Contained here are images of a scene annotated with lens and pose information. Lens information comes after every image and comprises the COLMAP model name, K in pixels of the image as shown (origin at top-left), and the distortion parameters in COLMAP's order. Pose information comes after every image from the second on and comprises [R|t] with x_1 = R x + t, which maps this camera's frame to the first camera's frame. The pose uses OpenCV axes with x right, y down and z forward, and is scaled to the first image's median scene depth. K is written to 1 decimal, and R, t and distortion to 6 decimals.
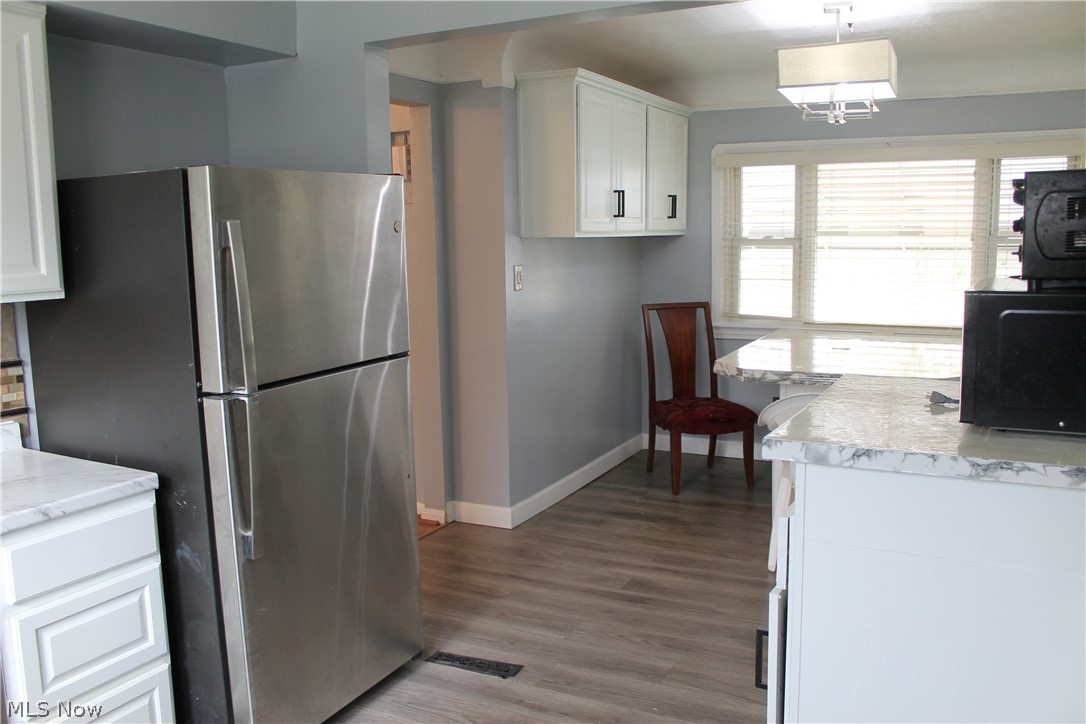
lens RADIAL K [[920.1, 0, 537.2], [0, 920.1, 369.6], [0, 0, 1]] dist [-0.100802, 0.006636]
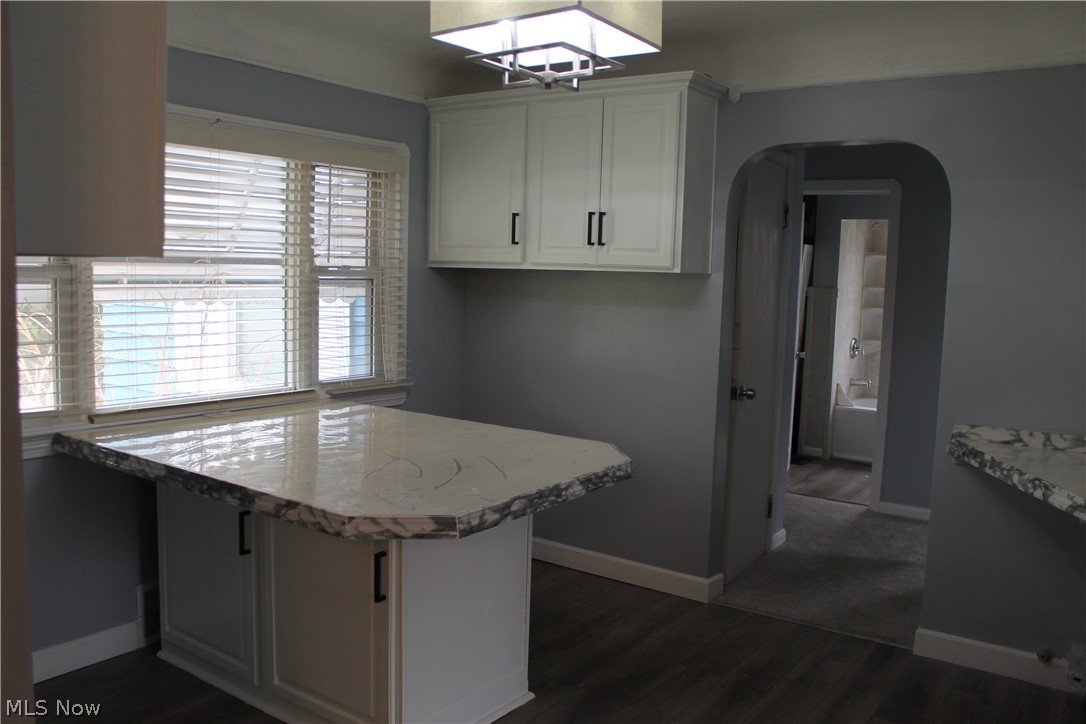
lens RADIAL K [[920.1, 0, 537.2], [0, 920.1, 369.6], [0, 0, 1]] dist [-0.100802, 0.006636]
pose [[0.154347, -0.087448, 0.984139, -0.218411], [0.118686, 0.990504, 0.069400, -0.090586], [-0.980862, 0.106092, 0.163260, 0.680695]]
